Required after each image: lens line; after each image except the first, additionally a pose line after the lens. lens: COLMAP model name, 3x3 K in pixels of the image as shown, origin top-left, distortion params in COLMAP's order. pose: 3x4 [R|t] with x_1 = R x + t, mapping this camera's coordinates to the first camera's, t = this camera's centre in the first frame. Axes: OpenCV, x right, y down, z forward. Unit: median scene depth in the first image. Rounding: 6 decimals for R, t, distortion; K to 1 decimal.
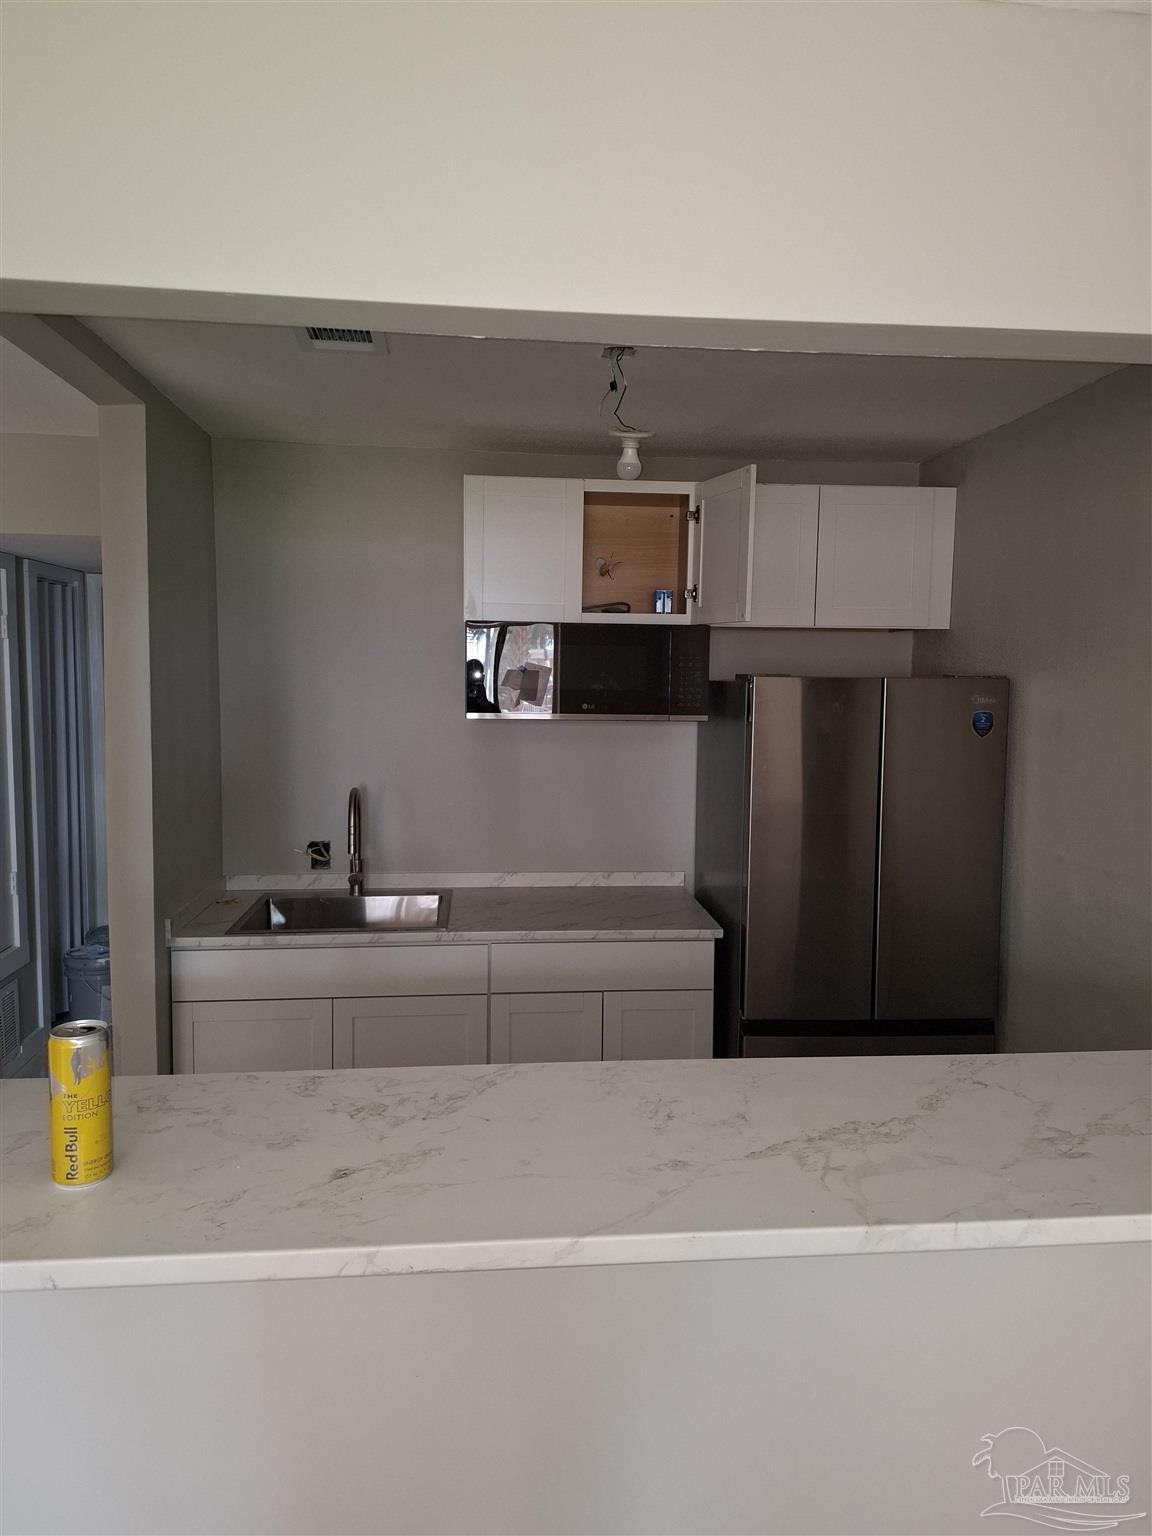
lens RADIAL K [[1073.2, 0, 584.3], [0, 1073.2, 766.0], [0, 0, 1]] dist [0.133871, -0.210488]
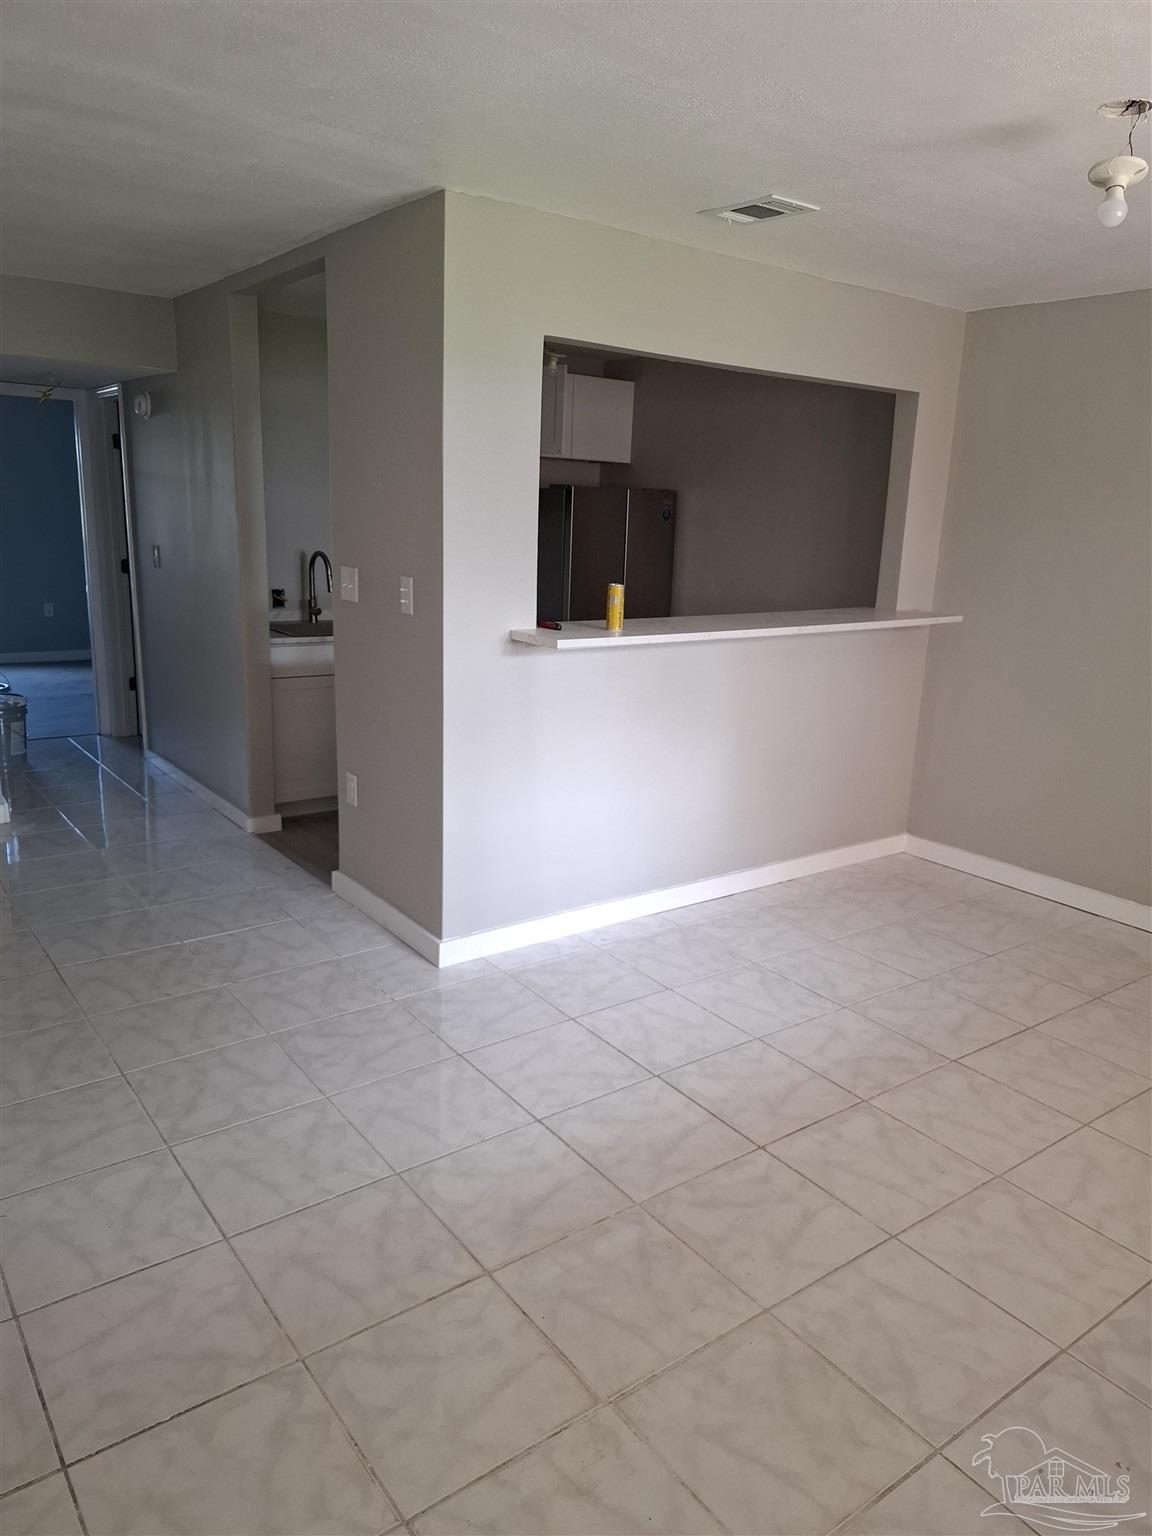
lens RADIAL K [[1073.2, 0, 584.3], [0, 1073.2, 766.0], [0, 0, 1]] dist [0.133871, -0.210488]
pose [[0.855515, -0.100320, 0.507967, -0.716924], [0.017902, 0.986195, 0.164616, 0.075770], [-0.517469, -0.131738, 0.845501, -0.570341]]
